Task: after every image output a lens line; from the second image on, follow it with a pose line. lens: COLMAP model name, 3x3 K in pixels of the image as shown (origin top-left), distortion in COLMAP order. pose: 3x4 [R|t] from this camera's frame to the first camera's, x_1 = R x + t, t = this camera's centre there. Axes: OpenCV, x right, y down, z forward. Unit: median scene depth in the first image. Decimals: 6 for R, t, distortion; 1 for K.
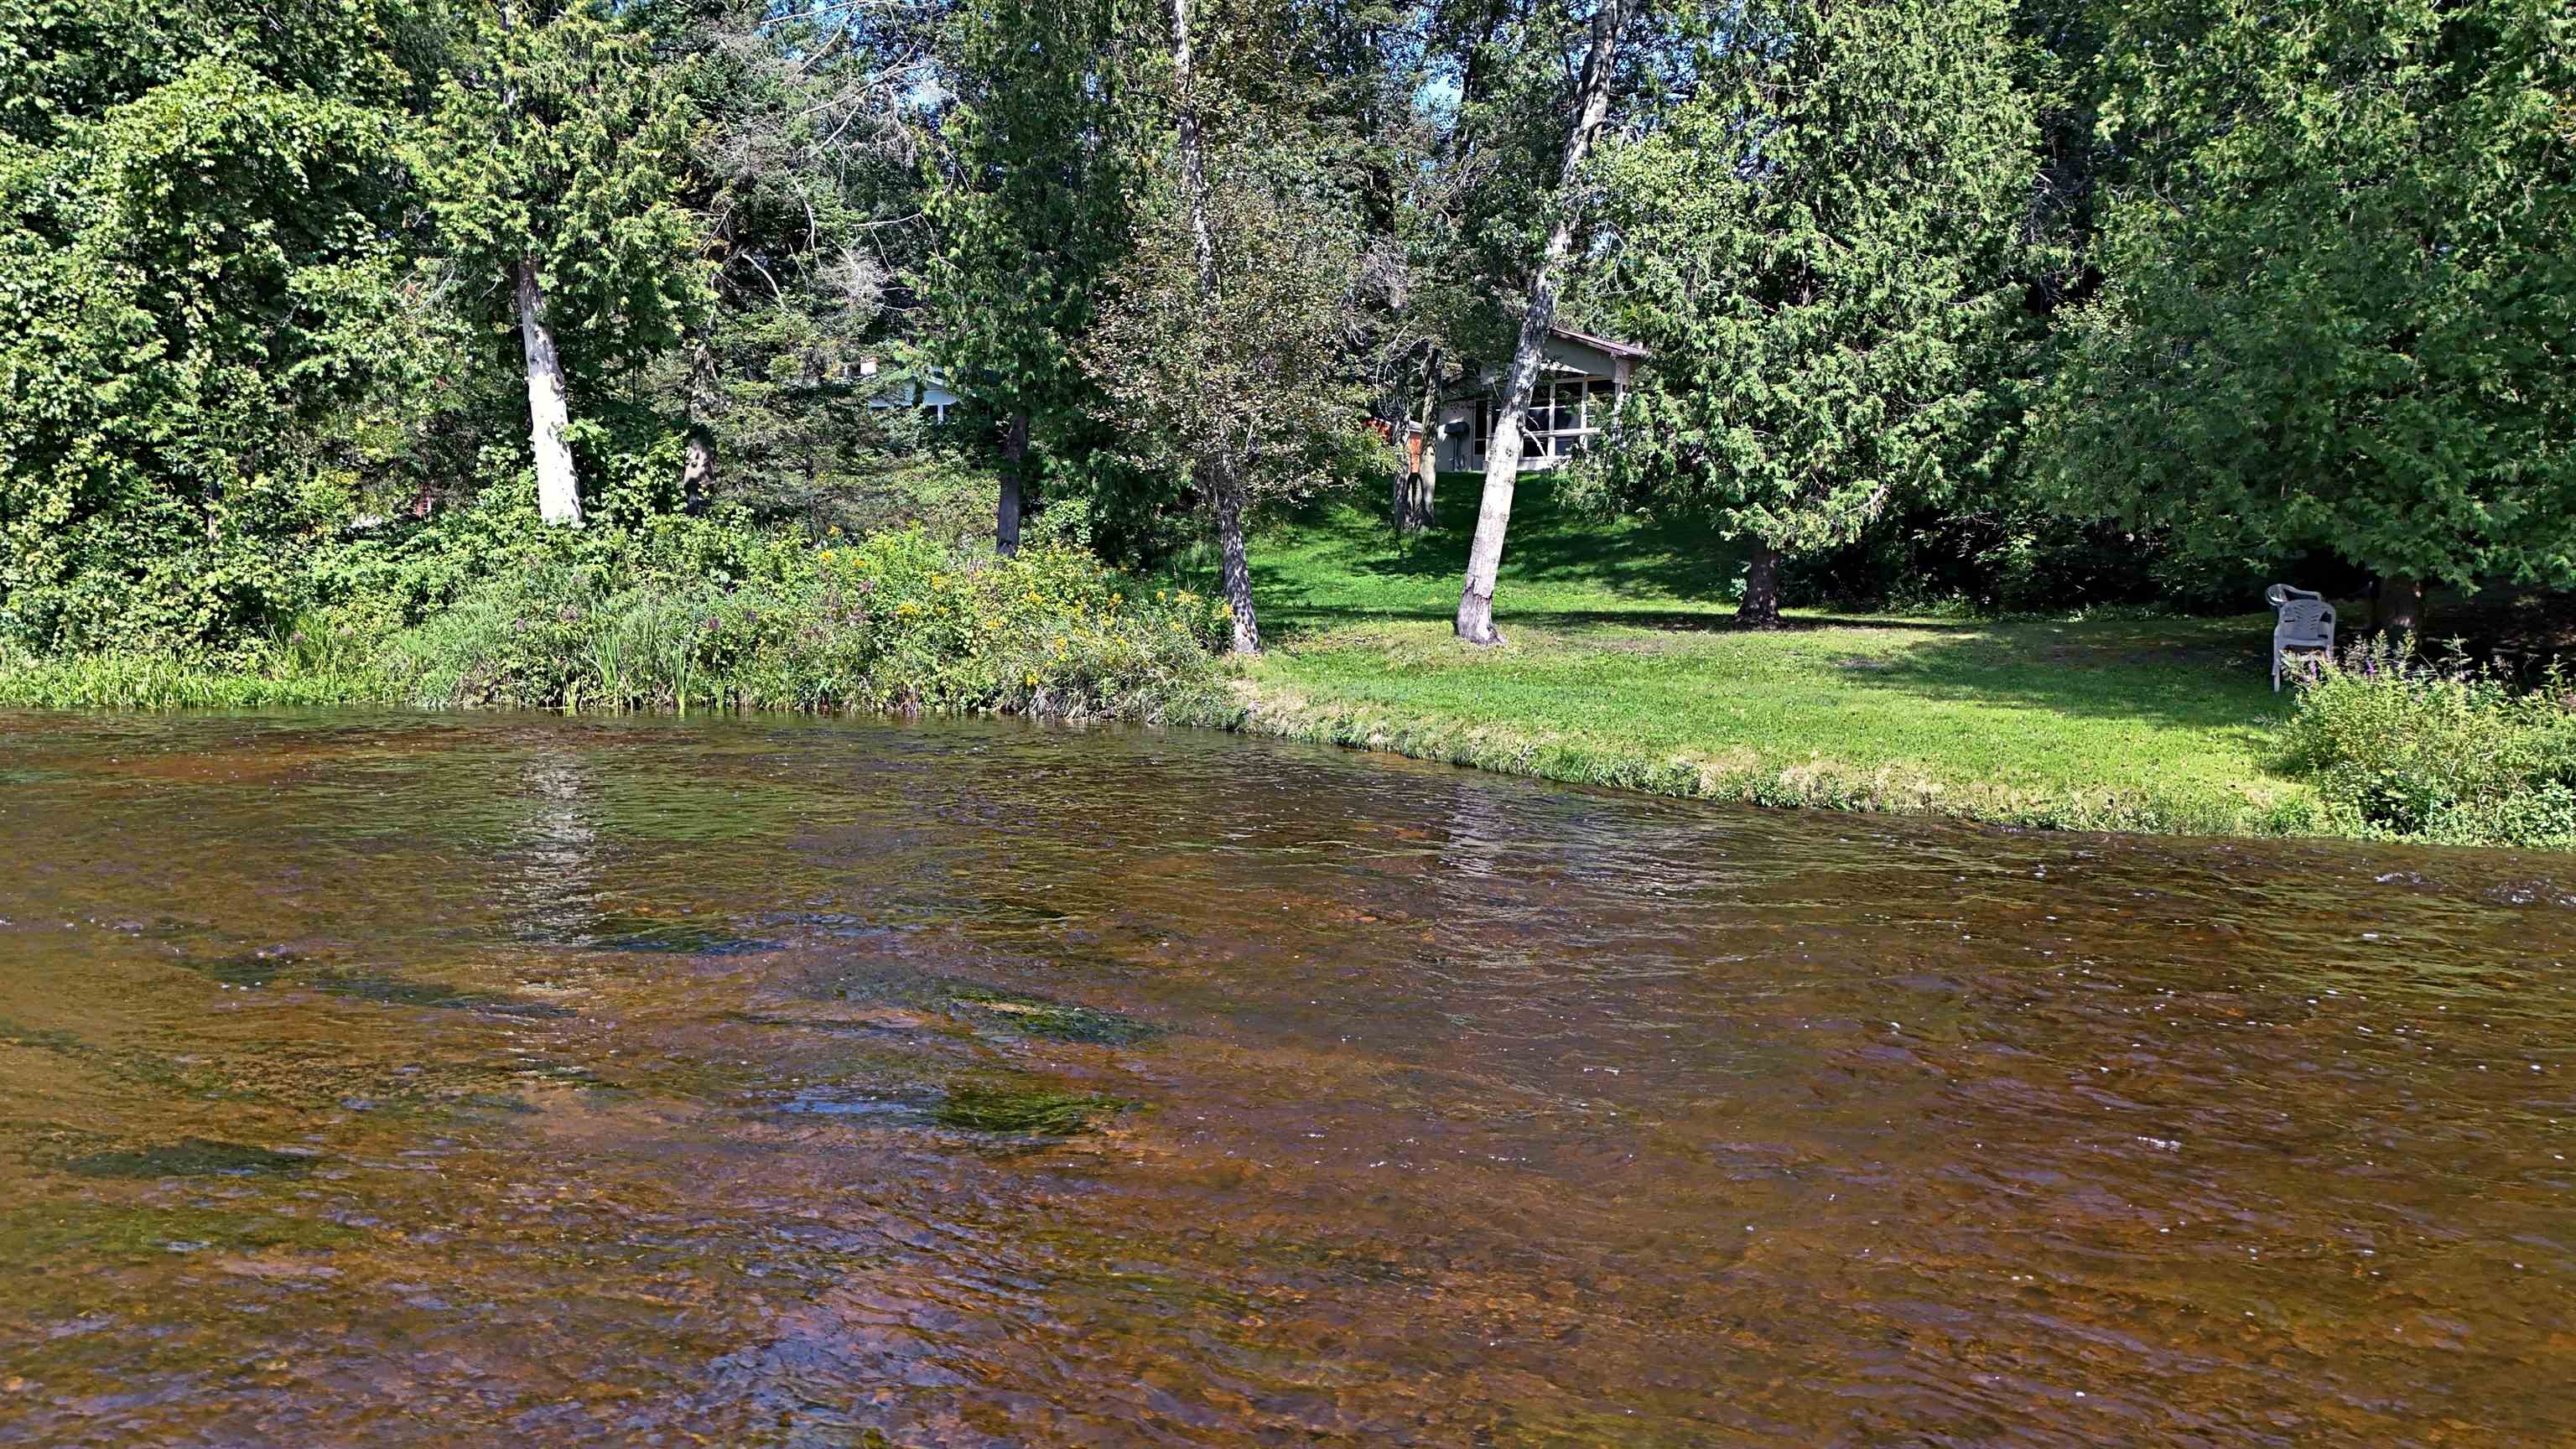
lens RADIAL K [[1890.2, 0, 1288.0], [0, 1890.2, 724.5], [0, 0, 1]] dist [0.083456, -0.097381]
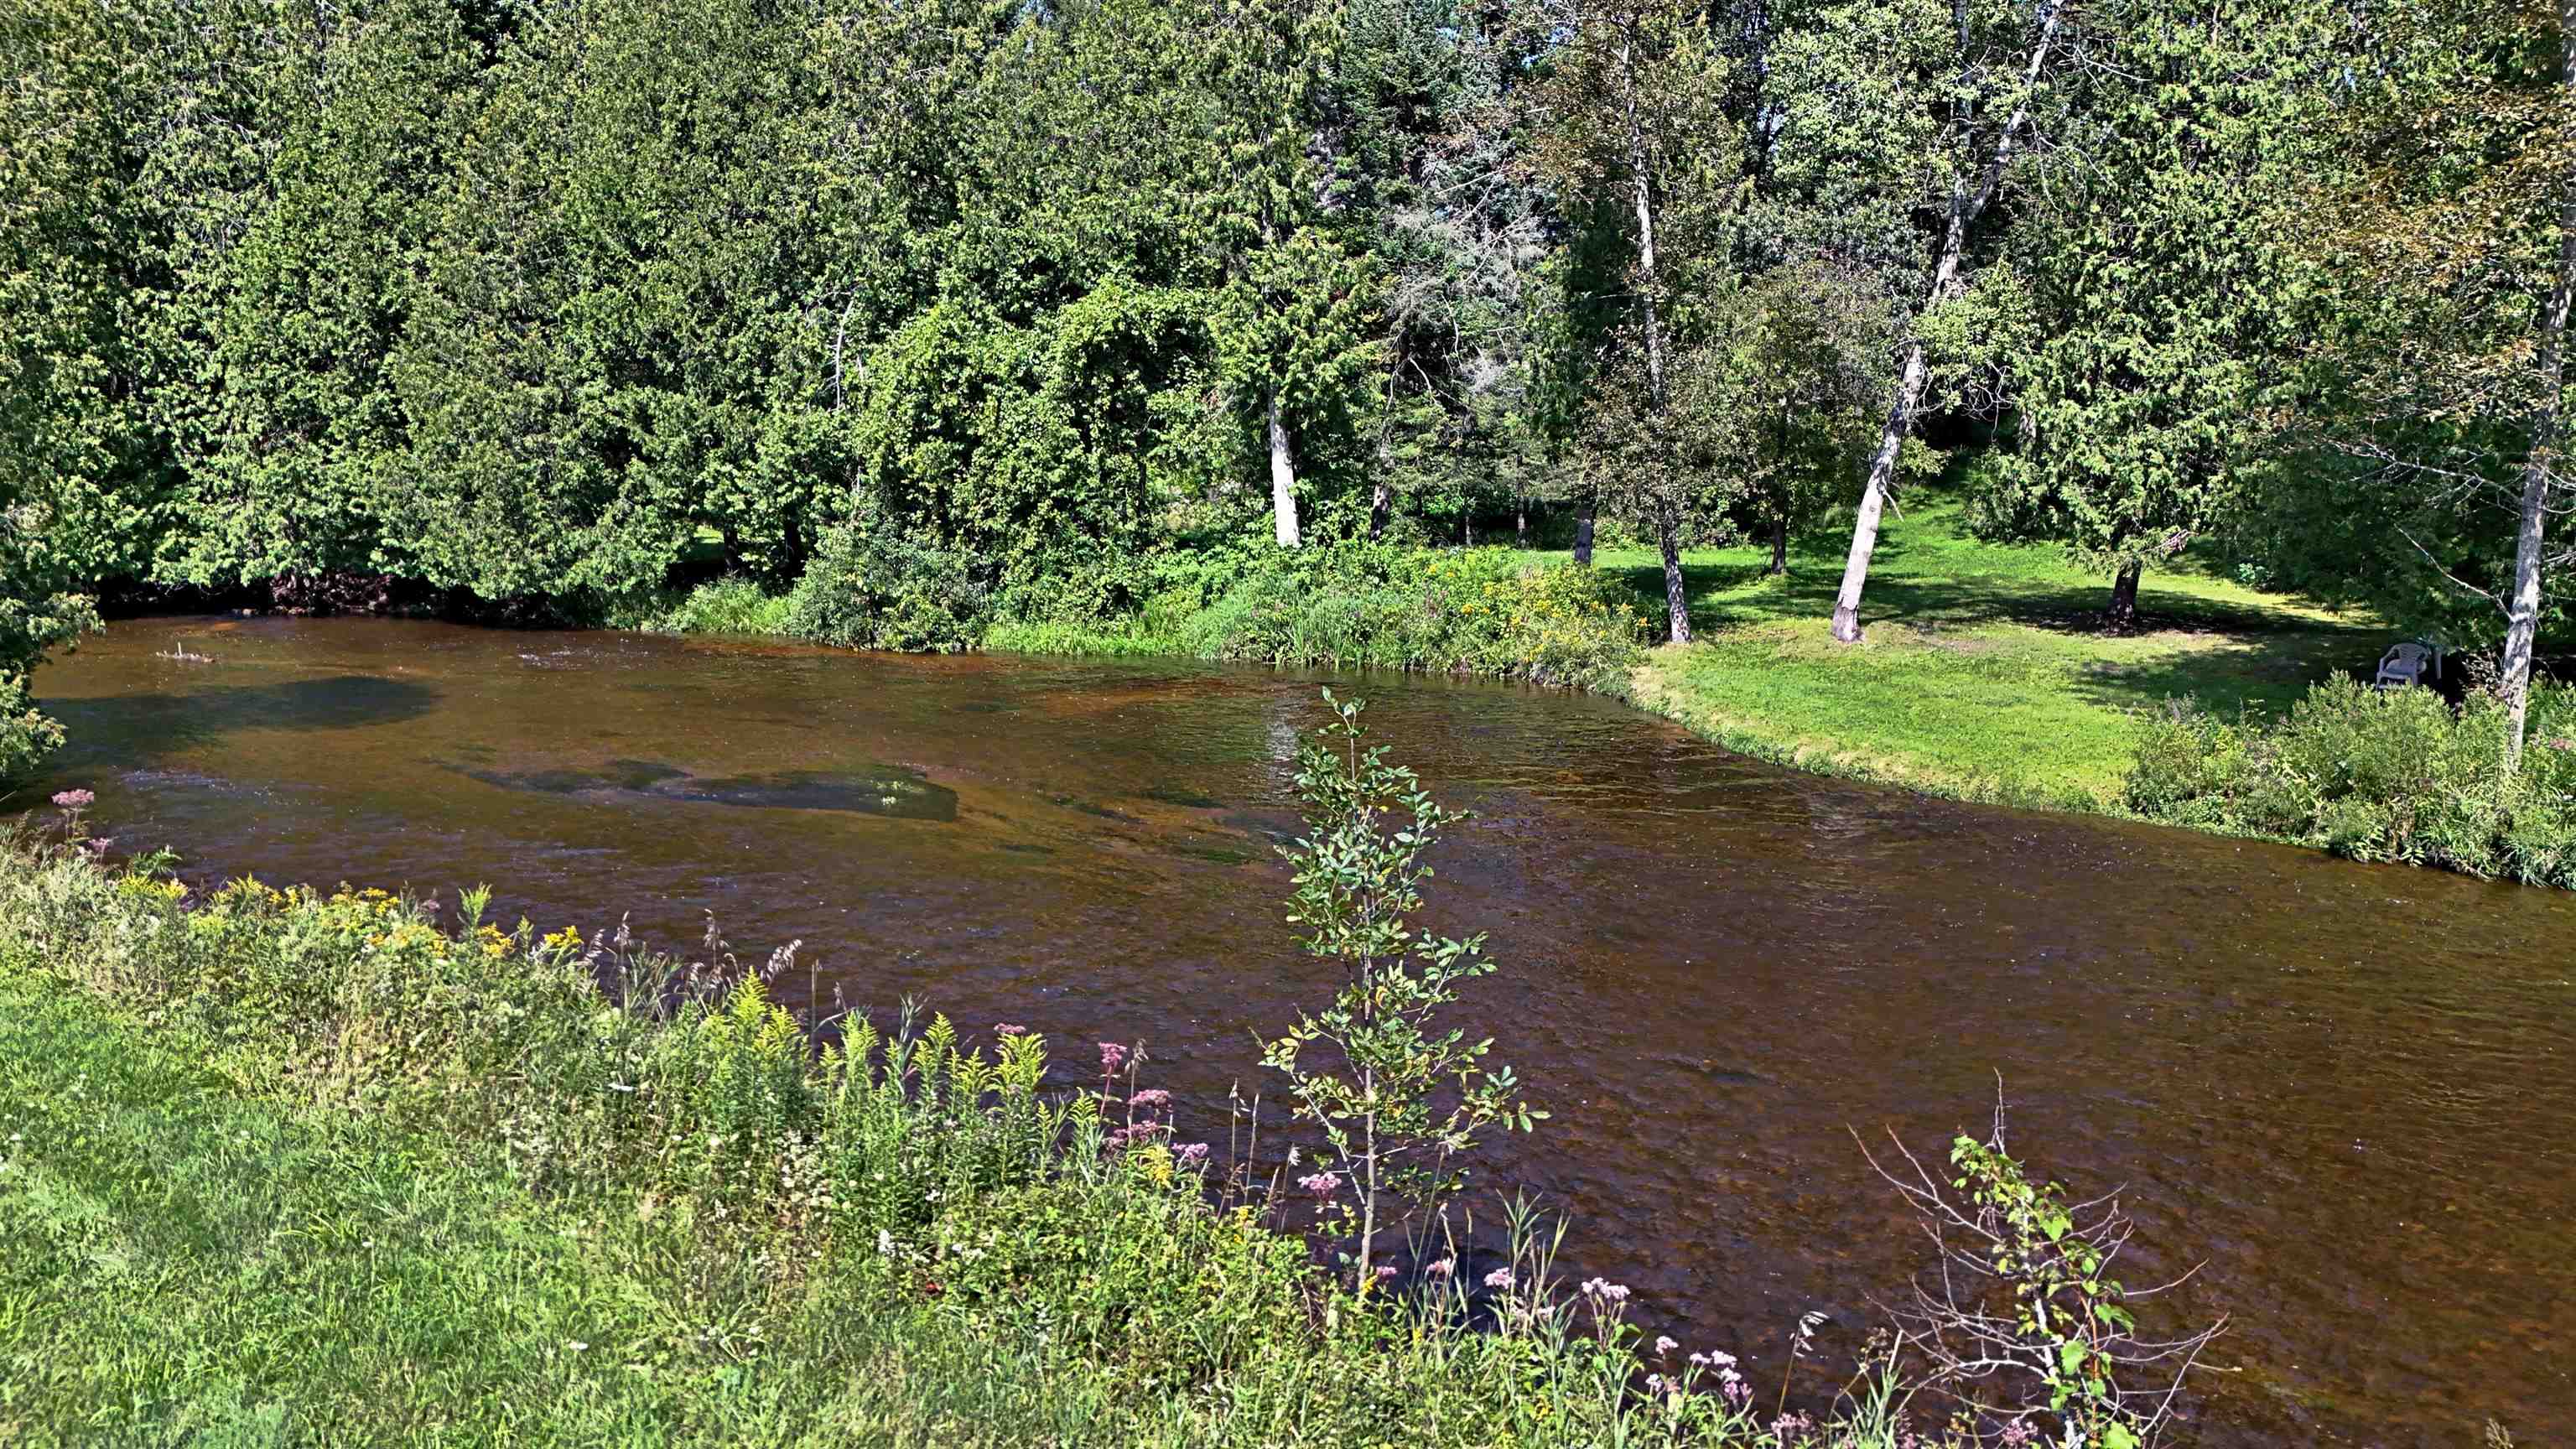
lens RADIAL K [[1890.2, 0, 1288.0], [0, 1890.2, 724.5], [0, 0, 1]] dist [0.083456, -0.097381]
pose [[0.900947, 0.055579, -0.430355, 0.344967], [-0.028501, 0.997201, 0.069119, -0.067533], [0.432993, -0.050007, 0.900009, -0.492801]]
